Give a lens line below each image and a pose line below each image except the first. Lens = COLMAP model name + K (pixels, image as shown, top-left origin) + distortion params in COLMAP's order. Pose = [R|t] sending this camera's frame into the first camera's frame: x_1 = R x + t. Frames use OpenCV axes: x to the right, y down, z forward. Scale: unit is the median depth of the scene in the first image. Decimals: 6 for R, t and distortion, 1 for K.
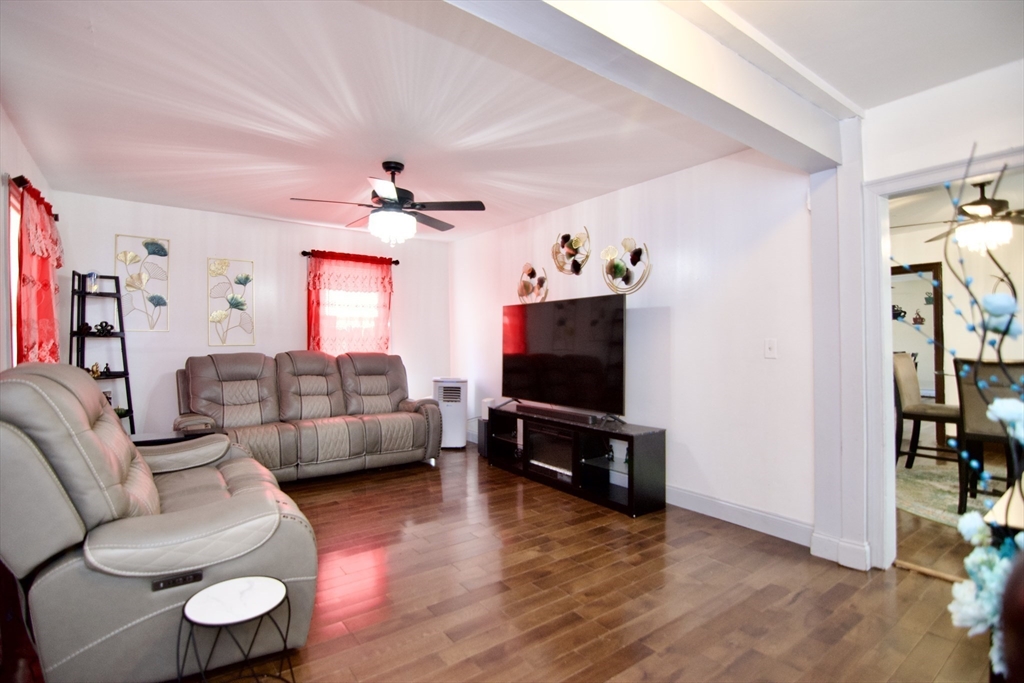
lens RADIAL K [[497.7, 0, 512.0], [0, 497.7, 341.5], [0, 0, 1]] dist [-0.001196, -0.001133]
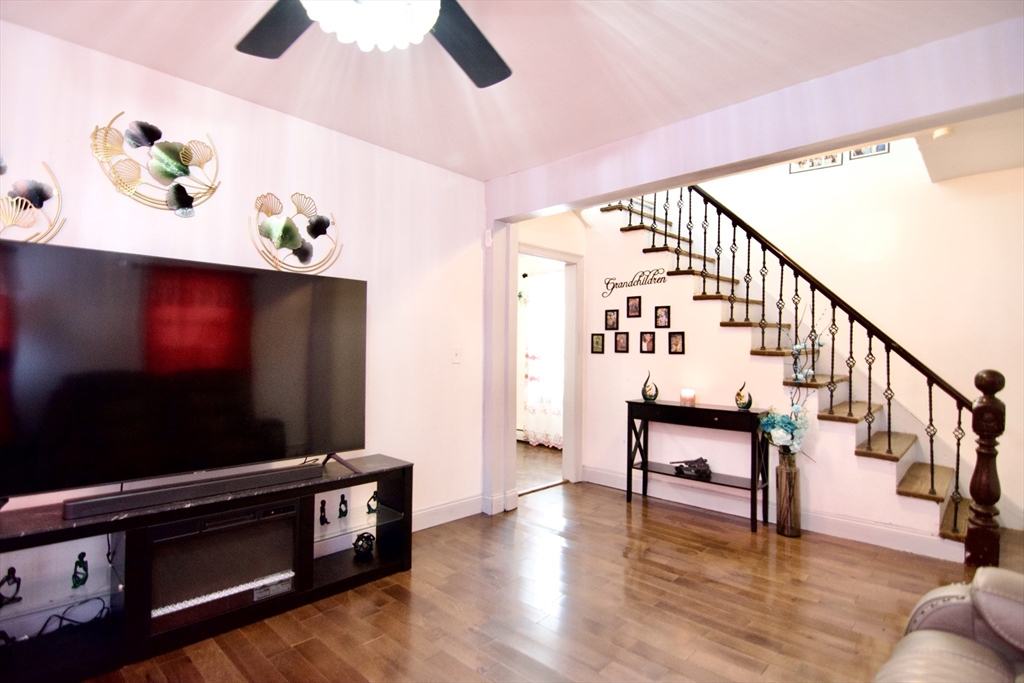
lens RADIAL K [[507.5, 0, 512.0], [0, 507.5, 341.5], [0, 0, 1]] dist [0.001073, -0.017945]
pose [[-0.177059, 0.012622, 0.984119, -0.439448], [-0.016632, 0.999737, -0.015815, 0.000328], [-0.984060, -0.019168, -0.176802, 0.737095]]
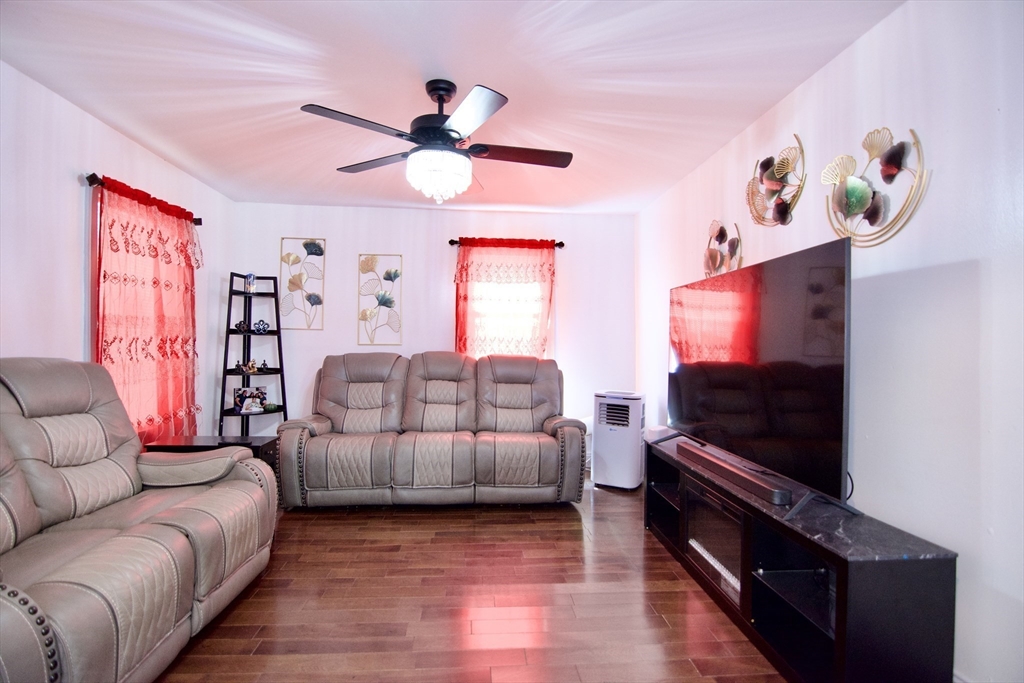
lens RADIAL K [[497.7, 0, 512.0], [0, 497.7, 341.5], [0, 0, 1]] dist [-0.001196, -0.001133]
pose [[0.844720, 0.006188, -0.535173, 0.169880], [-0.011664, 0.999909, -0.006850, 0.005534], [0.535081, 0.012028, 0.844715, 0.355477]]
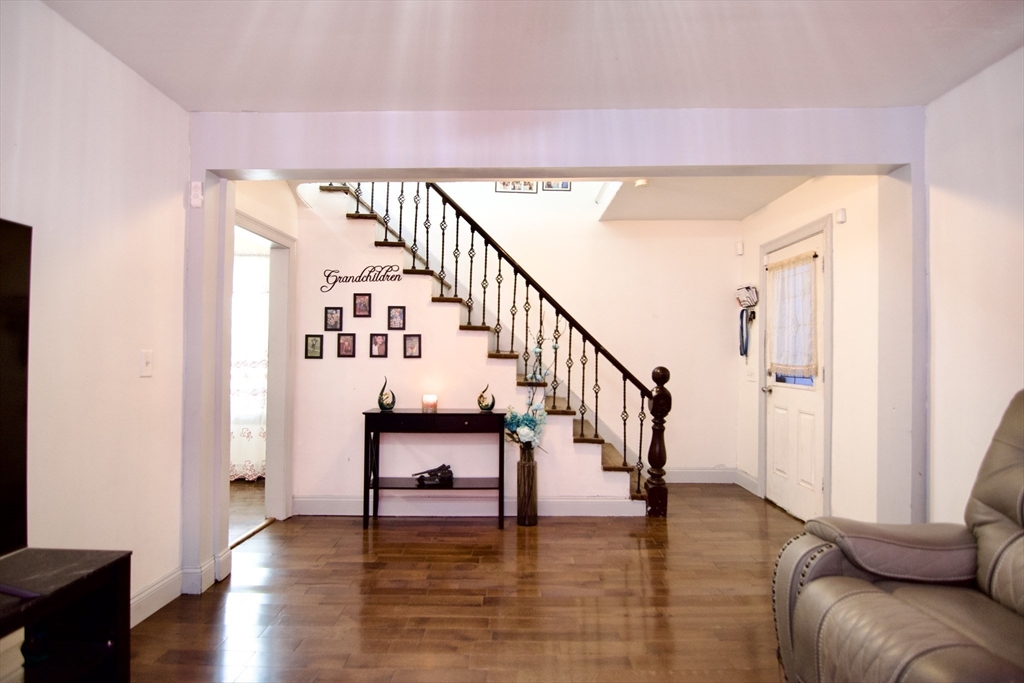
lens RADIAL K [[507.5, 0, 512.0], [0, 507.5, 341.5], [0, 0, 1]] dist [0.001073, -0.017945]
pose [[-0.796931, 0.014883, 0.603886, -0.245310], [-0.005267, 0.999487, -0.031585, 0.001911], [-0.604047, -0.028352, -0.796444, 0.866160]]
